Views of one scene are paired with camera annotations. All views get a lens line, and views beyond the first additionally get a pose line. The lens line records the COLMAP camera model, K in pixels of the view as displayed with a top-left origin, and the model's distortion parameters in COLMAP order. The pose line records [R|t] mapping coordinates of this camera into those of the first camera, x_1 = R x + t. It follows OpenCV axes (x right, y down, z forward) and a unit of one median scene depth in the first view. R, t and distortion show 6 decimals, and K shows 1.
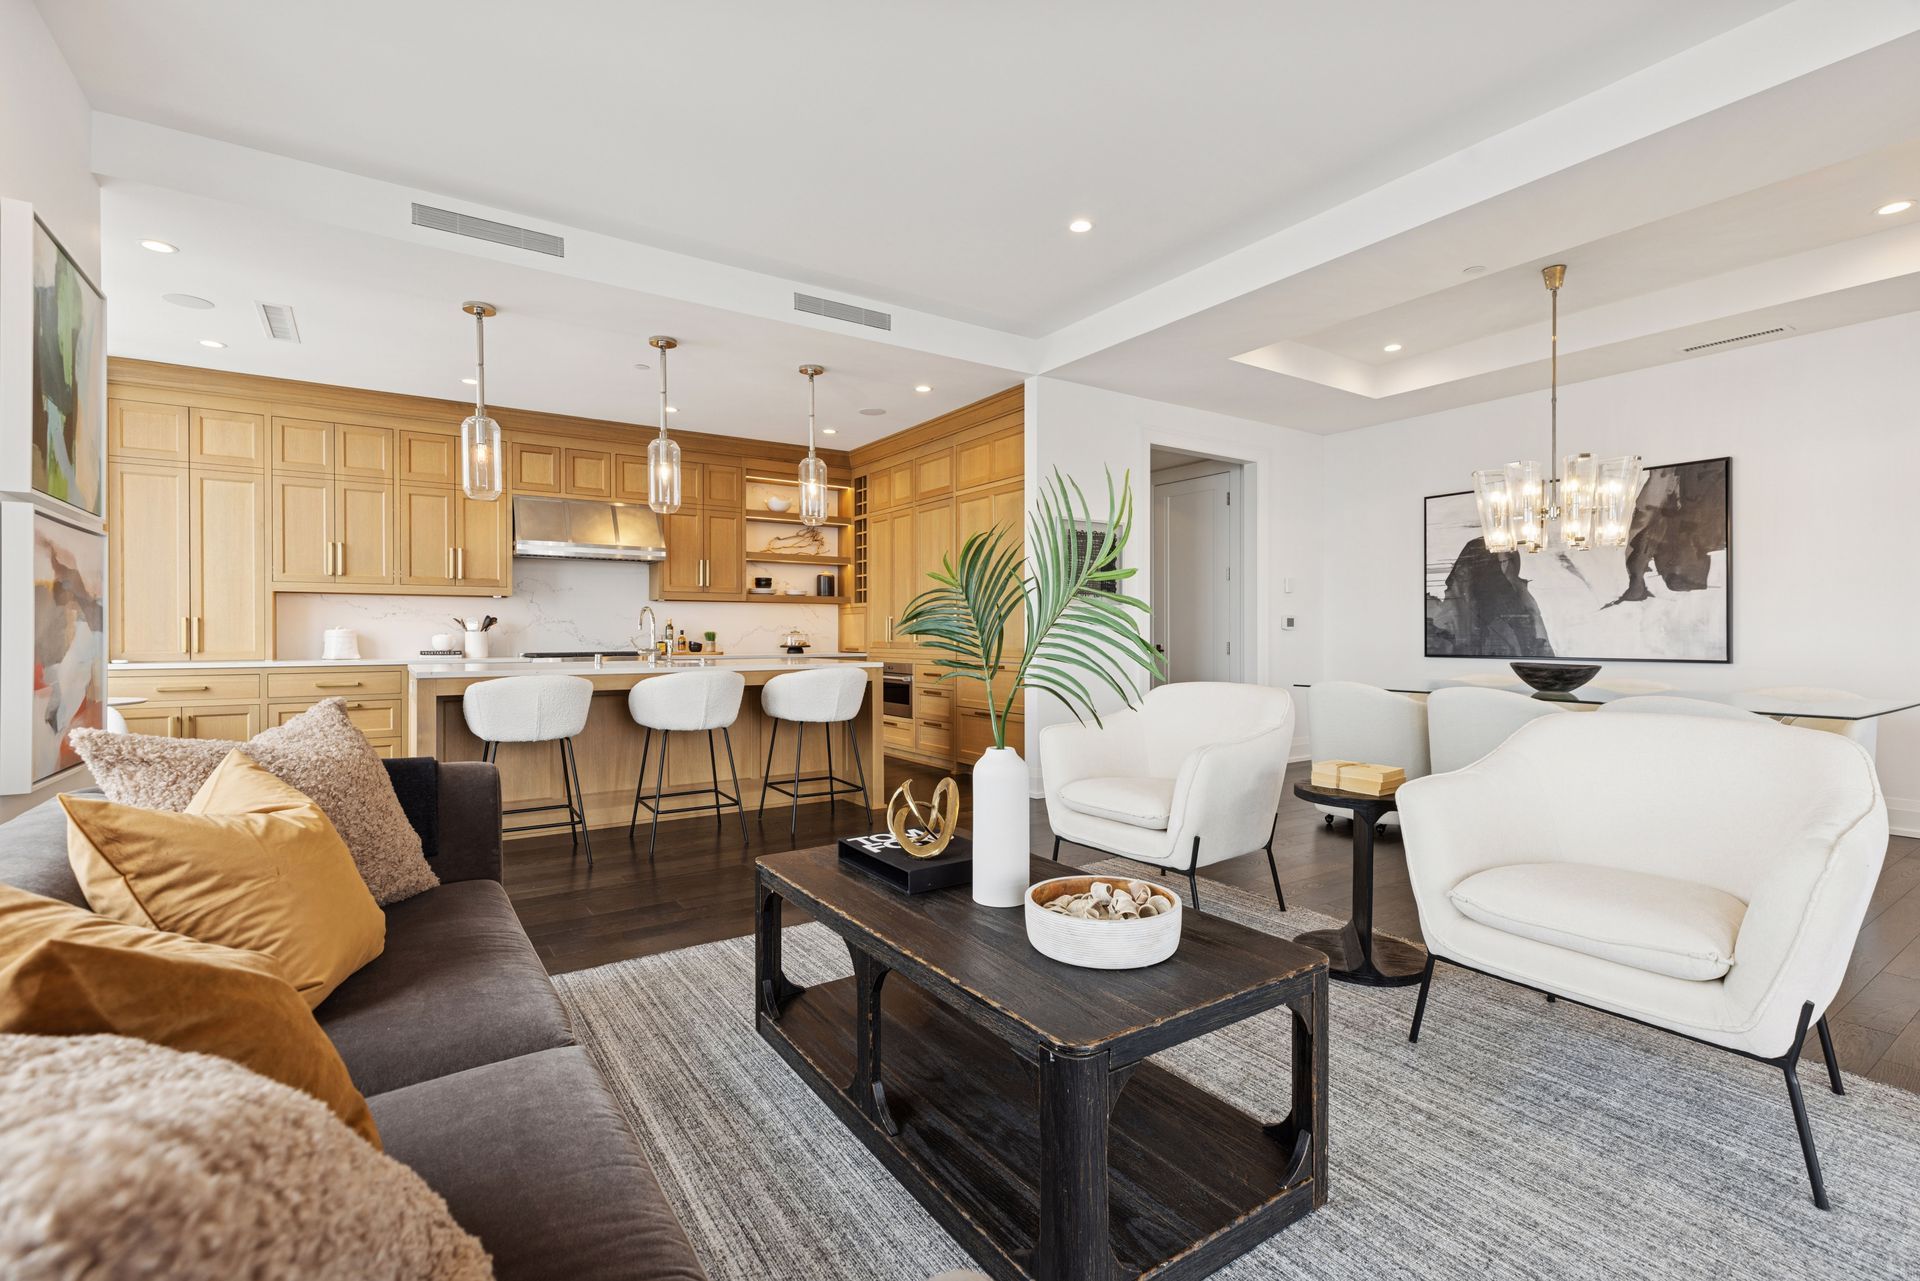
lens RADIAL K [[858.4, 0, 970.7], [0, 858.4, 636.7], [0, 0, 1]] dist [0.005682, -0.000262]
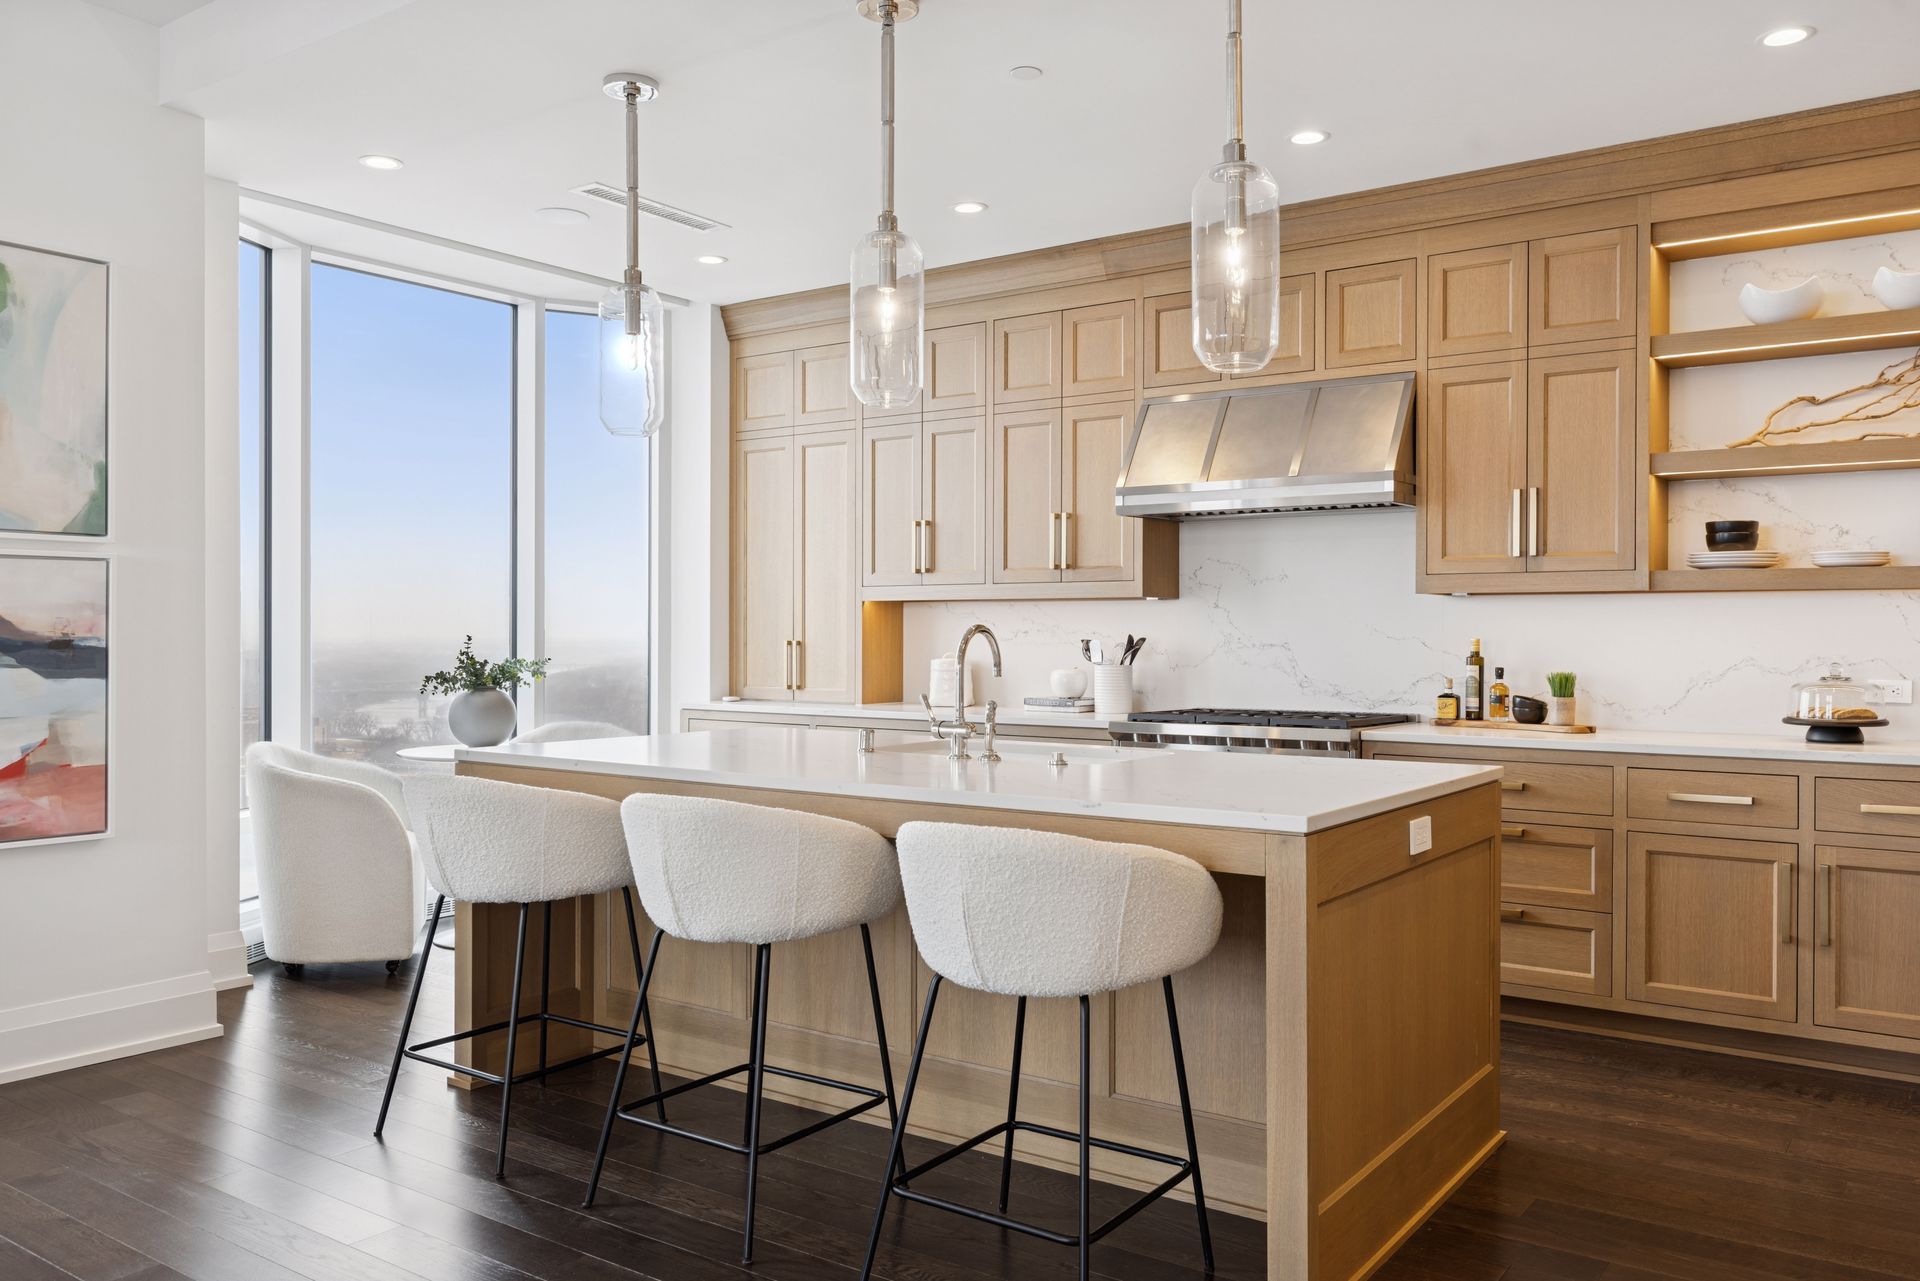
lens RADIAL K [[1477.9, 0, 952.3], [0, 1477.9, 643.7], [0, 0, 1]] dist [0.000798, 0.003037]
pose [[0.339467, 0.008139, -0.940583, 0.279849], [-0.007913, 0.999952, 0.005797, -0.025480], [0.940585, 0.005475, 0.339516, 0.638375]]
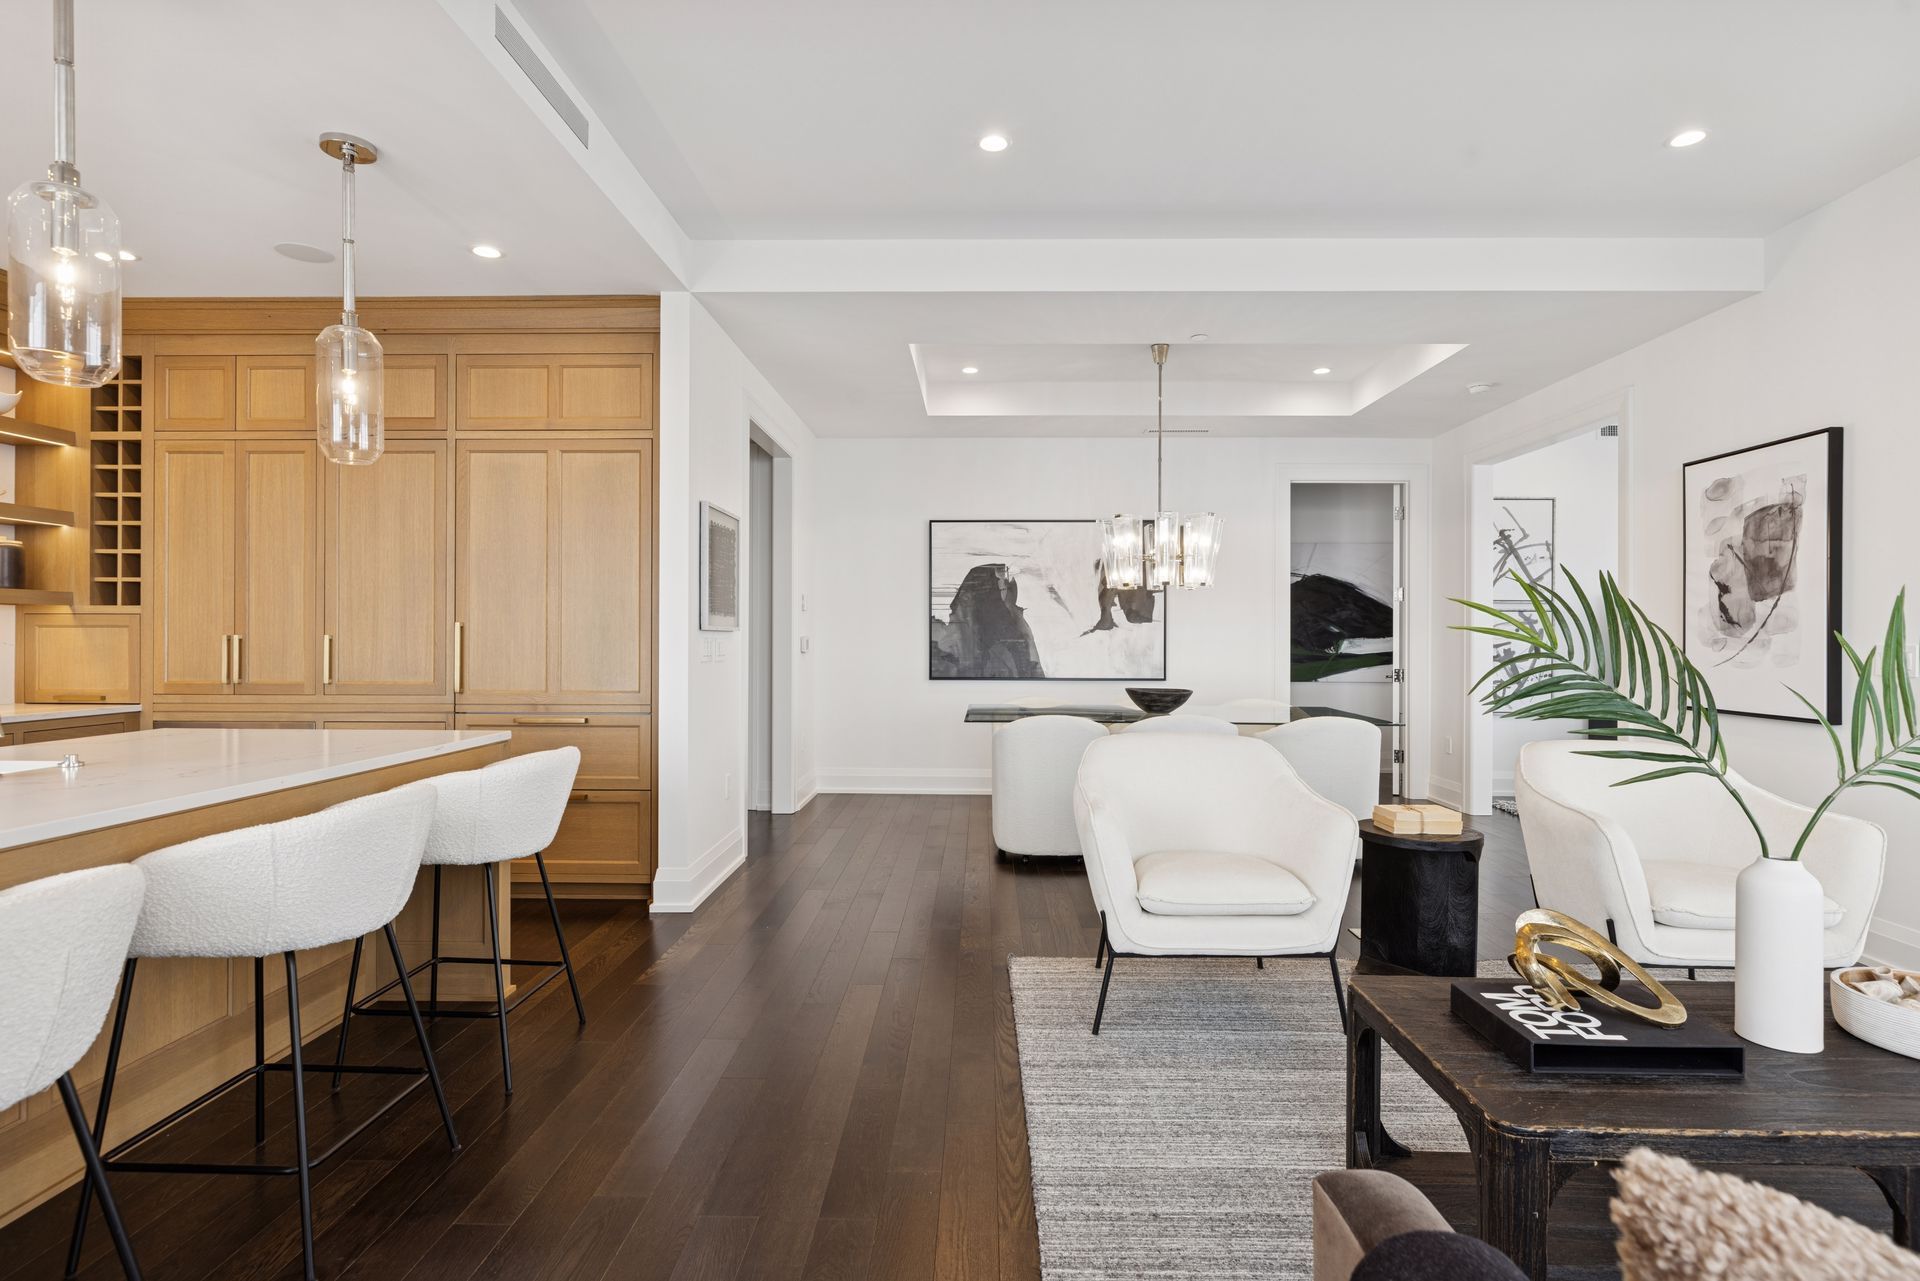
lens RADIAL K [[944.5, 0, 970.4], [0, 944.5, 638.6], [0, 0, 1]] dist [-0.007719, 0.002240]
pose [[0.581054, 0.001142, 0.813865, -0.376065], [-0.000869, 0.999999, -0.000782, -0.026160], [-0.813865, -0.000253, 0.581054, 0.357632]]
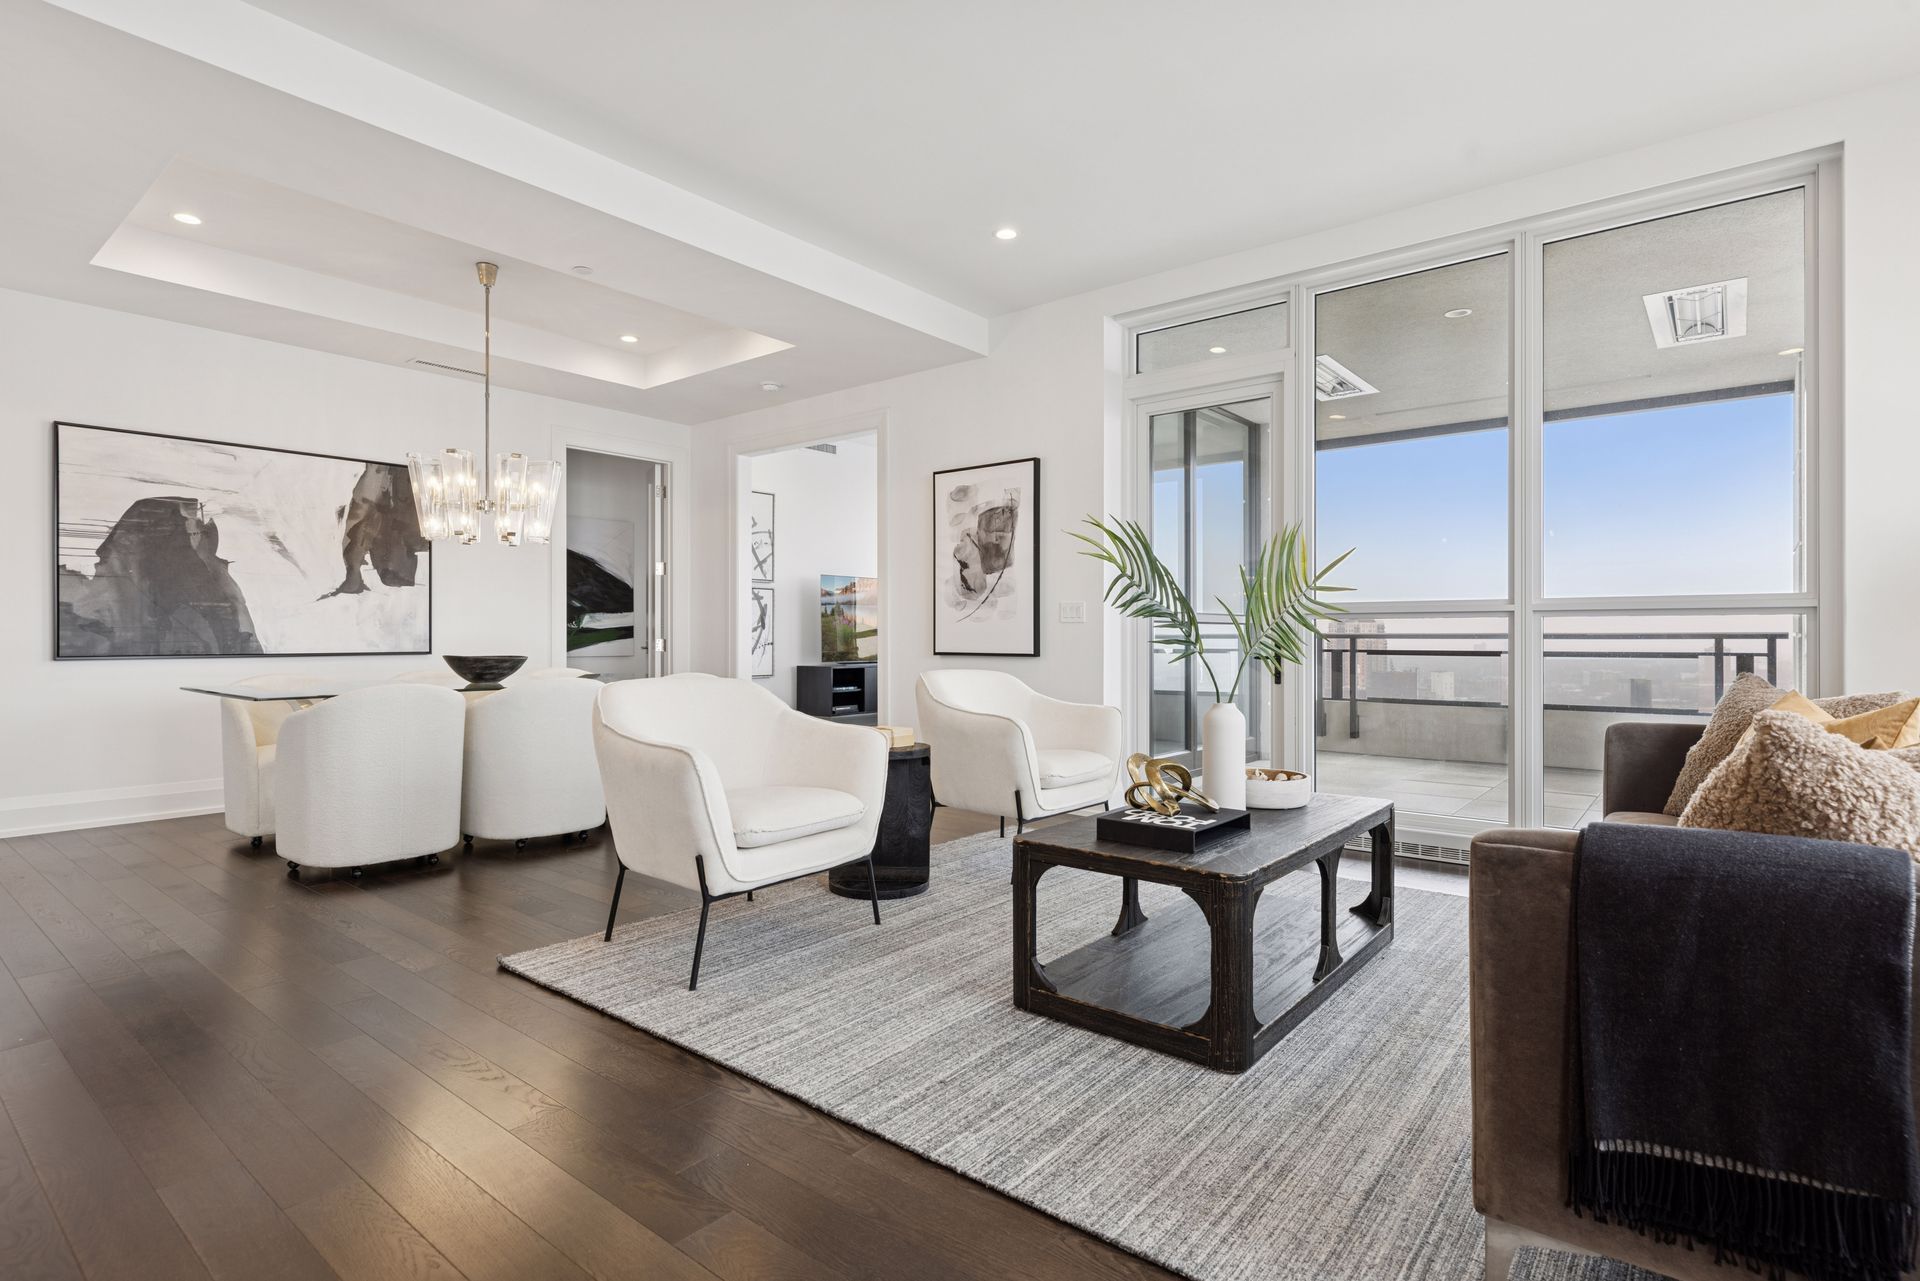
lens RADIAL K [[944.5, 0, 963.2], [0, 944.5, 632.4], [0, 0, 1]] dist [-0.007719, 0.002240]
pose [[-0.284704, 0.003796, 0.958608, -0.412008], [0.004729, 0.999986, -0.002555, 0.007872], [-0.958604, 0.003806, -0.284718, 0.589939]]
